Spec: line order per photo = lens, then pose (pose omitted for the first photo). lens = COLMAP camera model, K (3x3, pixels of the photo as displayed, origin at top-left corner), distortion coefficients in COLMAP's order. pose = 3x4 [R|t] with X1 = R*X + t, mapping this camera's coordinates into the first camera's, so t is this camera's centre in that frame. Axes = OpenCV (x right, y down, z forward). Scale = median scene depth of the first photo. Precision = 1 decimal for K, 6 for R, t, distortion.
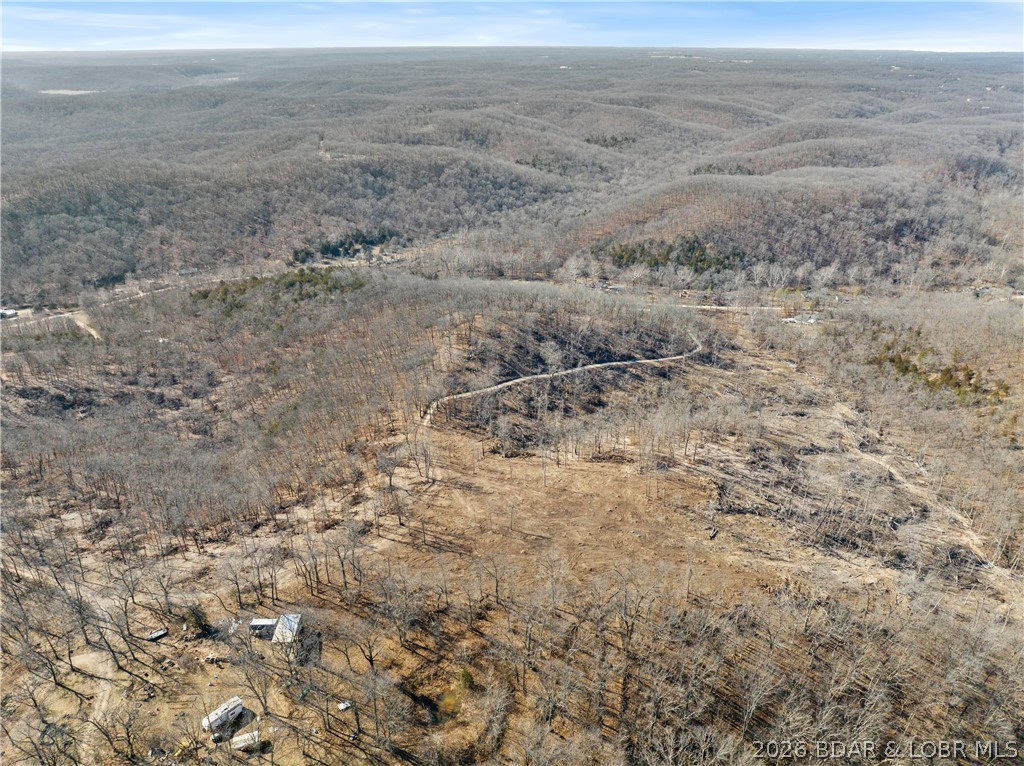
lens RADIAL K [[730.1, 0, 512.0], [0, 730.1, 383.0], [0, 0, 1]] dist [-0.032726, -0.008434]
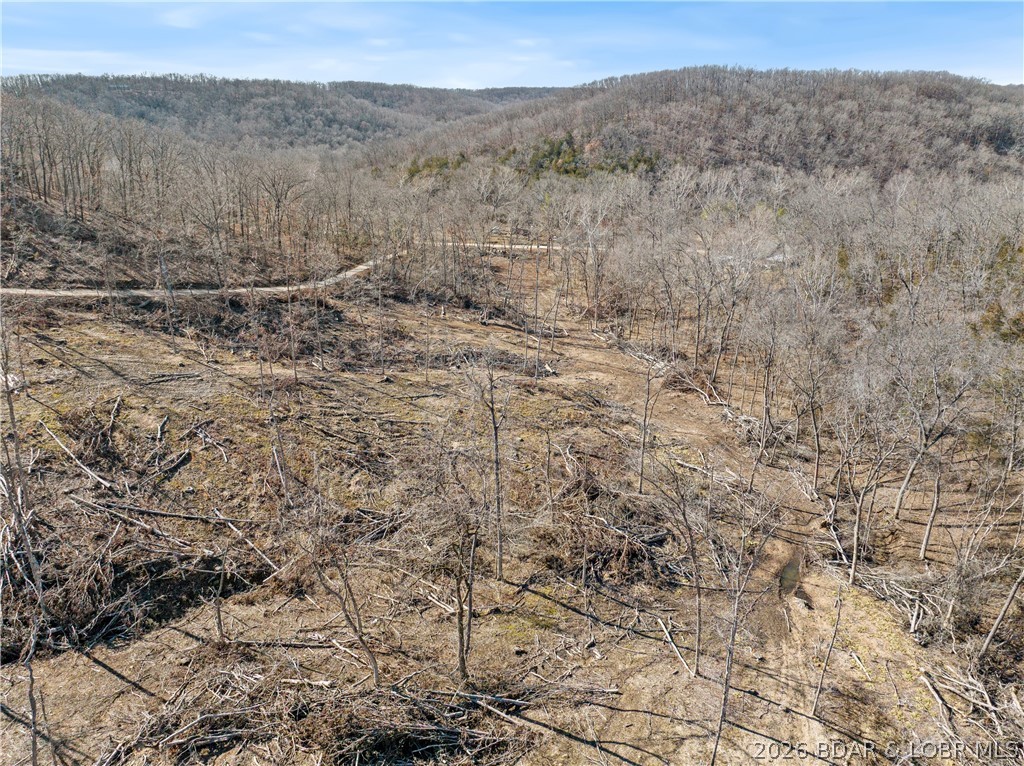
lens RADIAL K [[730.1, 0, 512.0], [0, 730.1, 383.0], [0, 0, 1]] dist [-0.032726, -0.008434]
pose [[0.998201, 0.030358, -0.051704, 0.311404], [-0.034289, 0.996448, -0.076915, 0.002100], [0.049185, 0.078550, 0.995696, 0.673308]]
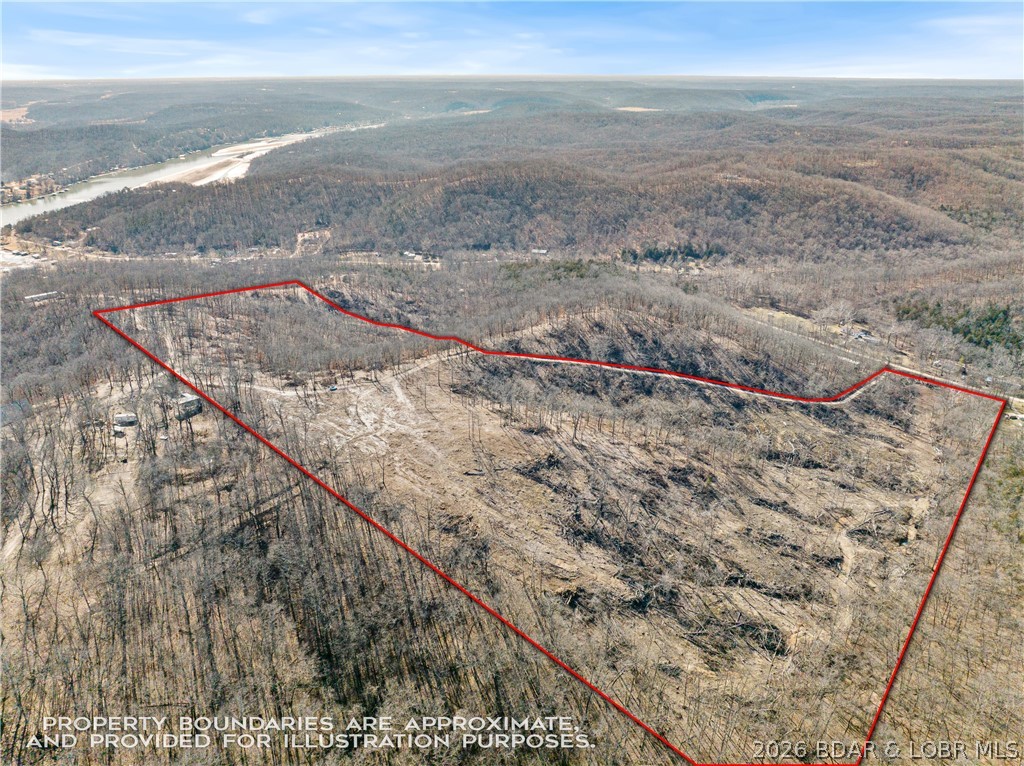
lens RADIAL K [[730.1, 0, 512.0], [0, 730.1, 383.0], [0, 0, 1]] dist [-0.032726, -0.008434]
pose [[0.744550, 0.266935, -0.611875, 0.451191], [-0.286951, 0.955551, 0.067695, -0.015090], [0.602747, 0.125176, 0.788053, 0.032588]]
